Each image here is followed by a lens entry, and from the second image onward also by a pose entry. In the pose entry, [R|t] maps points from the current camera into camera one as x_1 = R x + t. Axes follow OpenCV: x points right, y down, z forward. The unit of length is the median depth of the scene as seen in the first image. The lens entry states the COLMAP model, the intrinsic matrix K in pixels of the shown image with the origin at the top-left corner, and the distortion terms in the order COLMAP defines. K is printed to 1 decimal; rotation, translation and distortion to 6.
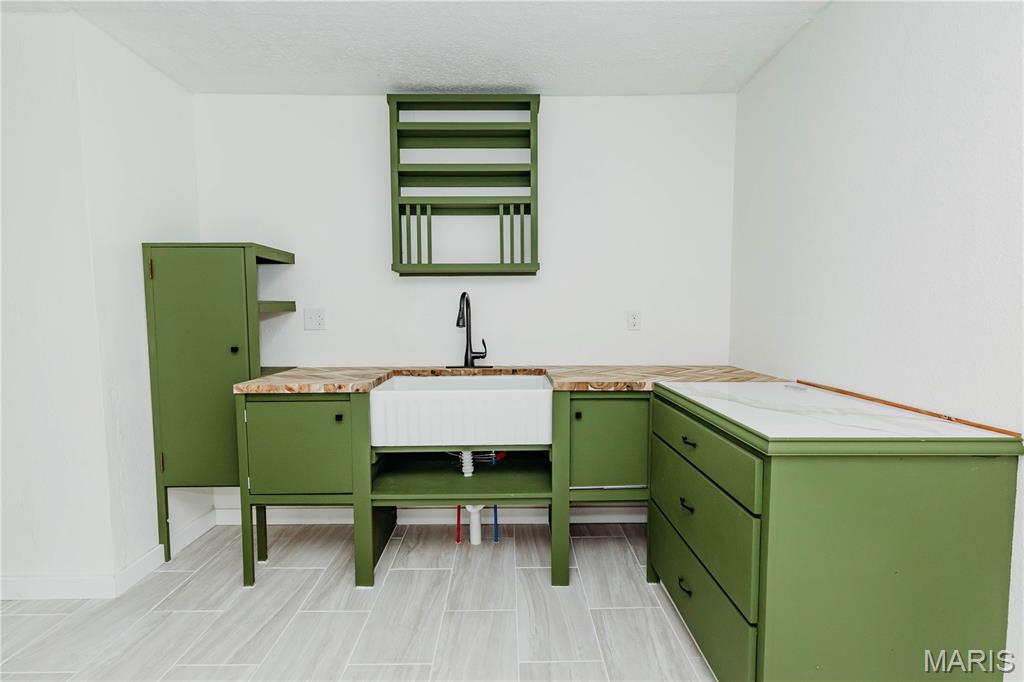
lens RADIAL K [[473.9, 0, 511.5], [0, 473.9, 343.5], [0, 0, 1]] dist [0.009837, -0.000449]
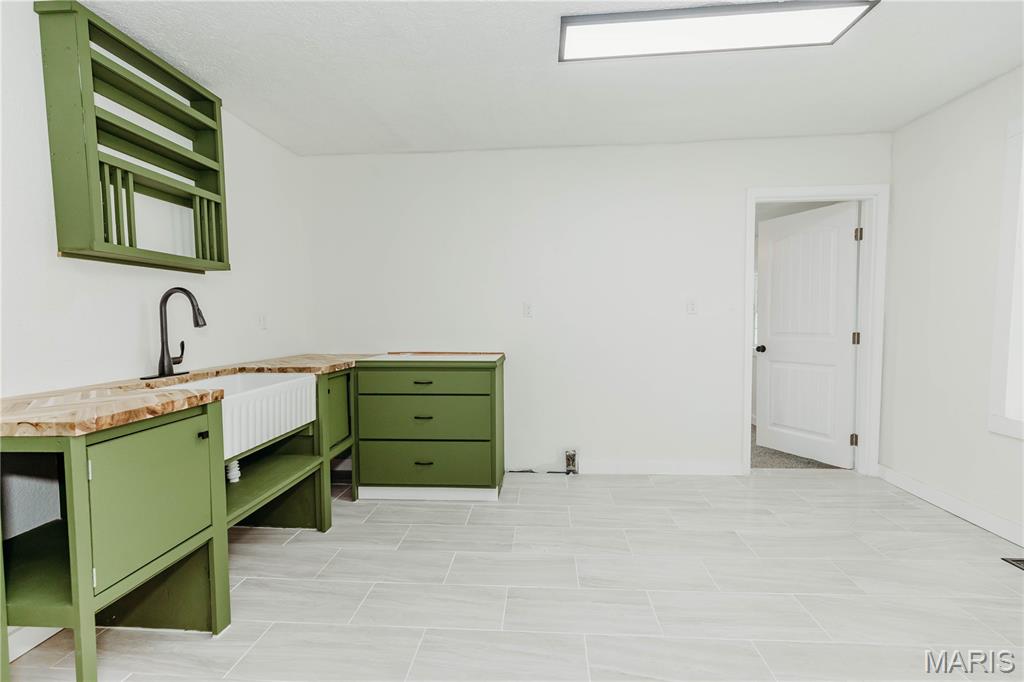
lens RADIAL K [[473.9, 0, 511.5], [0, 473.9, 343.5], [0, 0, 1]] dist [0.009837, -0.000449]
pose [[0.089079, -0.048428, 0.994847, -0.949101], [0.074128, 0.996370, 0.041865, 0.002732], [-0.993262, 0.070017, 0.092345, 0.323662]]
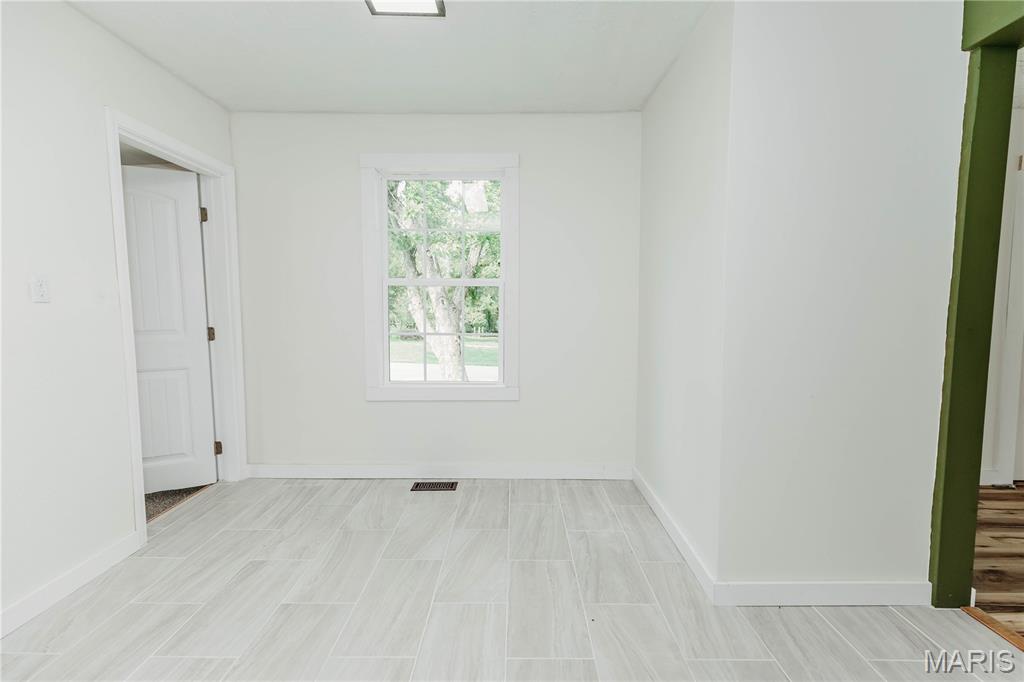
lens RADIAL K [[473.9, 0, 511.5], [0, 473.9, 343.5], [0, 0, 1]] dist [0.009837, -0.000449]
pose [[-0.999798, 0.002309, 0.019978, -0.250274], [0.005115, 0.989915, 0.141570, -0.025076], [-0.019450, 0.141644, -0.989727, 0.657734]]
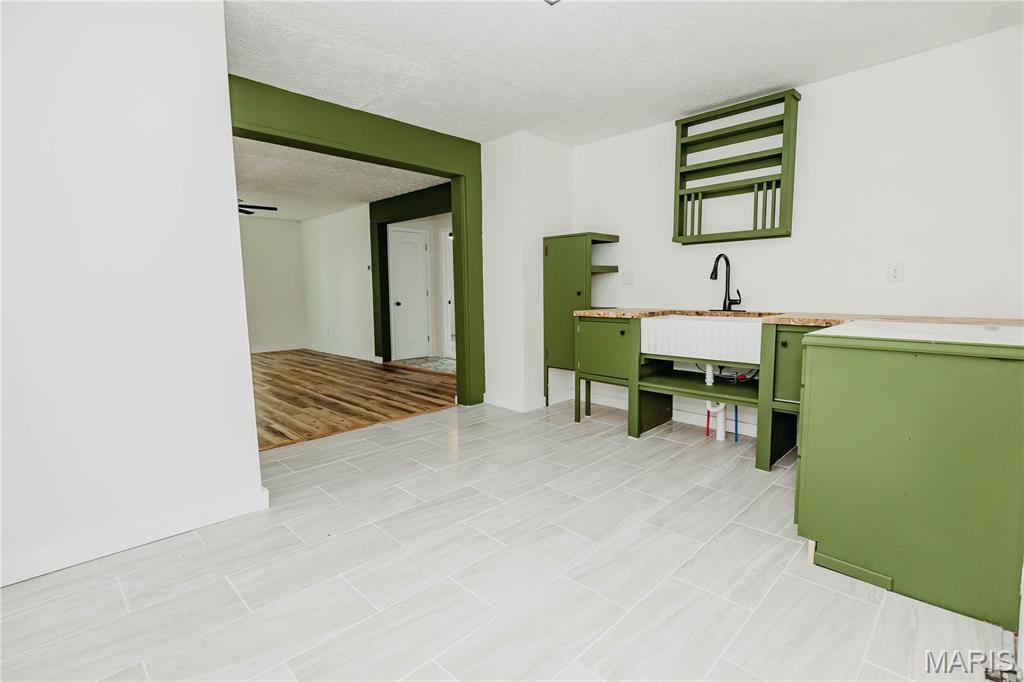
lens RADIAL K [[472.3, 0, 512.9], [0, 472.3, 335.5], [0, 0, 1]] dist [-0.000304, -0.000222]
pose [[0.697479, 0.067001, -0.713466, 0.472281], [-0.040178, 0.997710, 0.054417, 0.075934], [0.715478, -0.009289, 0.698573, -0.377084]]
